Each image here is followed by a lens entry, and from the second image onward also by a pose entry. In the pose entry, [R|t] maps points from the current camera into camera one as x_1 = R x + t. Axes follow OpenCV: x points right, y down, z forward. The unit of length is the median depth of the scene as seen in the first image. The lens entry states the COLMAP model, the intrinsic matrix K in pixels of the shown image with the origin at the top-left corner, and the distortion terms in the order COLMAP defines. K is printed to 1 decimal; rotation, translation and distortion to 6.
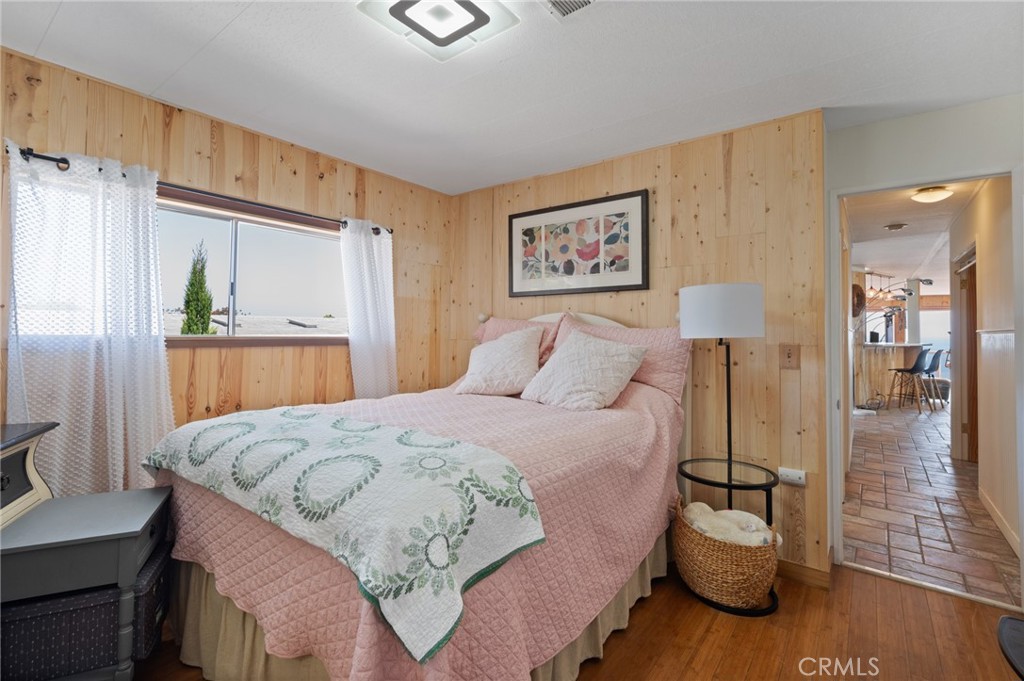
lens RADIAL K [[457.4, 0, 512.2], [0, 457.4, 338.5], [0, 0, 1]] dist [-0.015525, -0.000018]
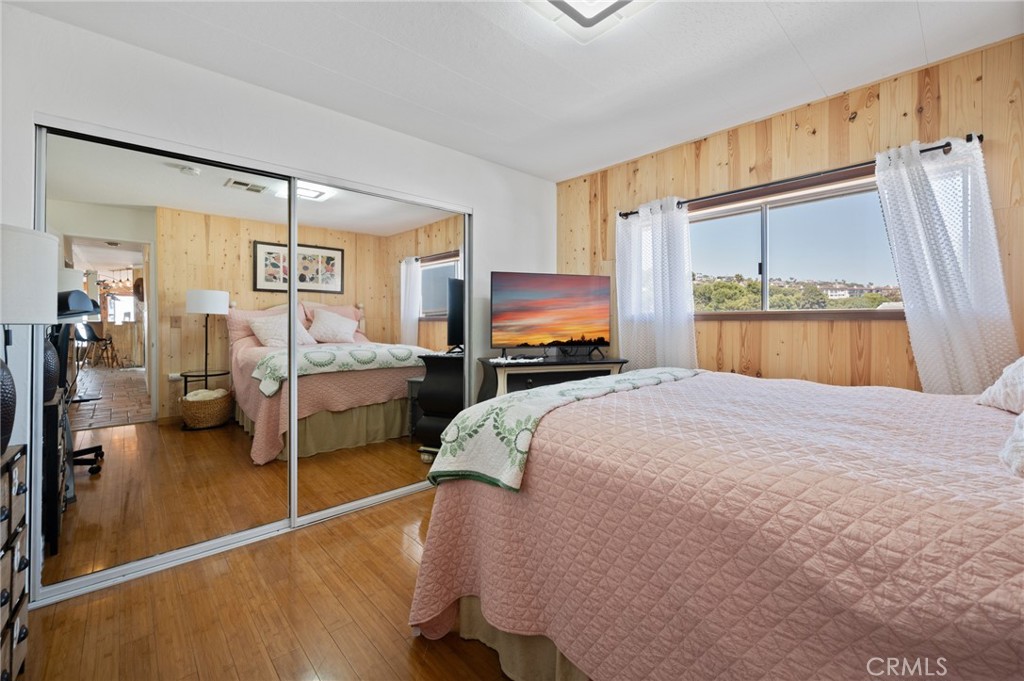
lens RADIAL K [[418.8, 0, 496.6], [0, 418.8, 320.0], [0, 0, 1]] dist [0.001012, 0.000016]
pose [[-0.171550, -0.010311, -0.985122, 0.506232], [-0.003644, 0.999945, -0.009832, 0.029693], [0.985169, 0.001903, -0.171578, 0.553813]]
